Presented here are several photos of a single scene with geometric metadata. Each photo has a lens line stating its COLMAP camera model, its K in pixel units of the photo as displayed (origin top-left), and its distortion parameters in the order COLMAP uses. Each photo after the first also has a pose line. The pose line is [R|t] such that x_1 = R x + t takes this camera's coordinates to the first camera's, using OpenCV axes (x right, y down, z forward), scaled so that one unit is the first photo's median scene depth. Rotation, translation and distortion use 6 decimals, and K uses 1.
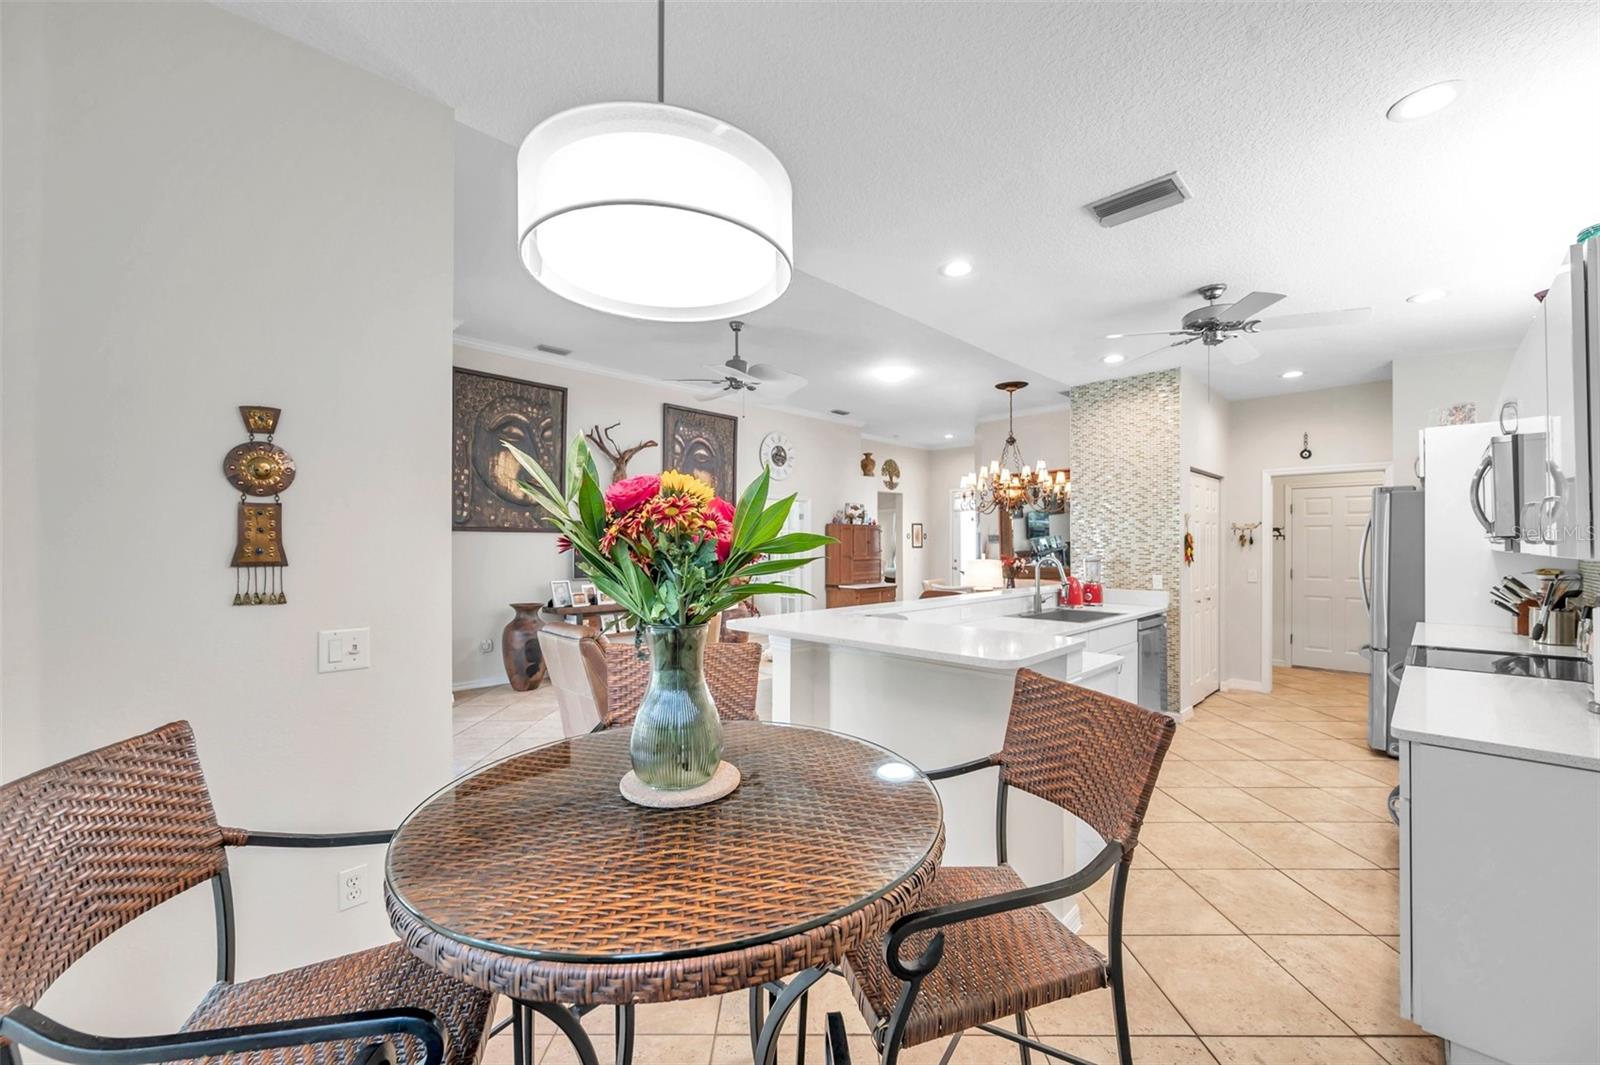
lens RADIAL K [[631.3, 0, 801.2], [0, 631.3, 539.5], [0, 0, 1]] dist [-0.000562, -0.000163]
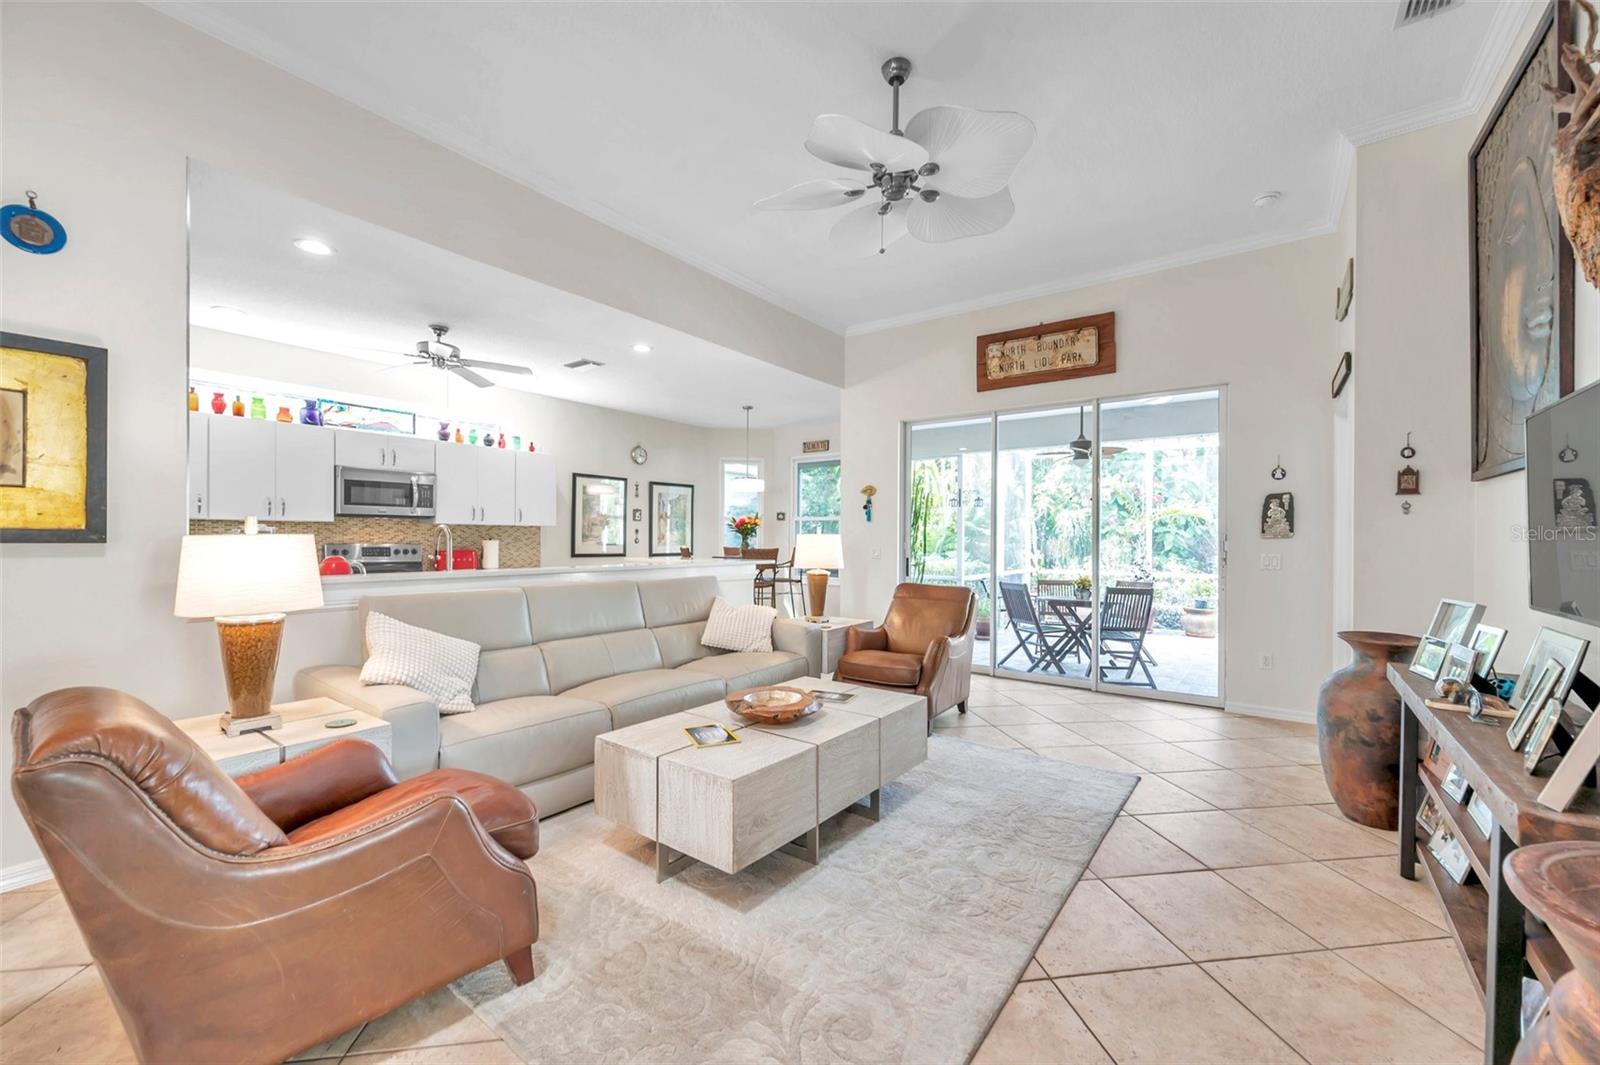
lens RADIAL K [[631.3, 0, 801.2], [0, 631.3, 539.5], [0, 0, 1]] dist [-0.000562, -0.000163]
pose [[-0.988191, -0.003188, -0.153193, 0.042691], [-0.002094, 0.999971, -0.007305, 0.035039], [0.153212, -0.006898, -0.988169, 1.298488]]
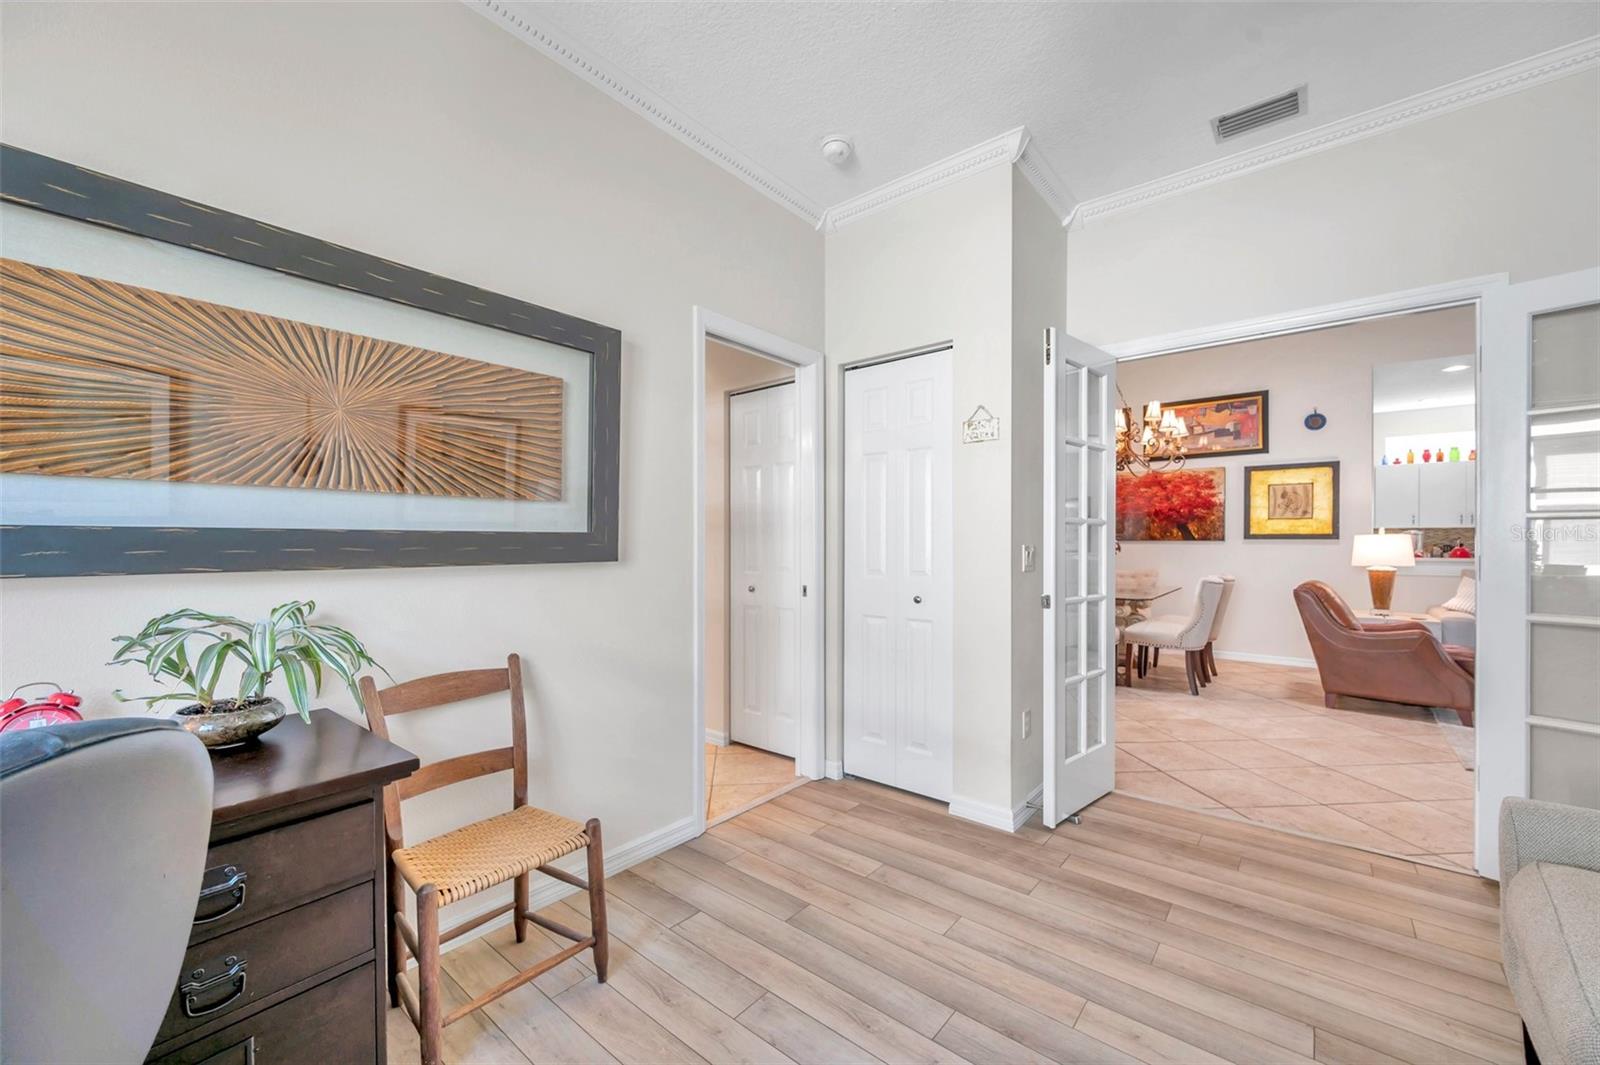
lens RADIAL K [[631.3, 0, 801.2], [0, 631.3, 539.5], [0, 0, 1]] dist [-0.000562, -0.000163]
pose [[-0.095140, 0.006984, 0.995439, -0.432803], [-0.008059, 0.999937, -0.007786, 0.048457], [-0.995431, -0.008763, -0.095078, 1.721495]]
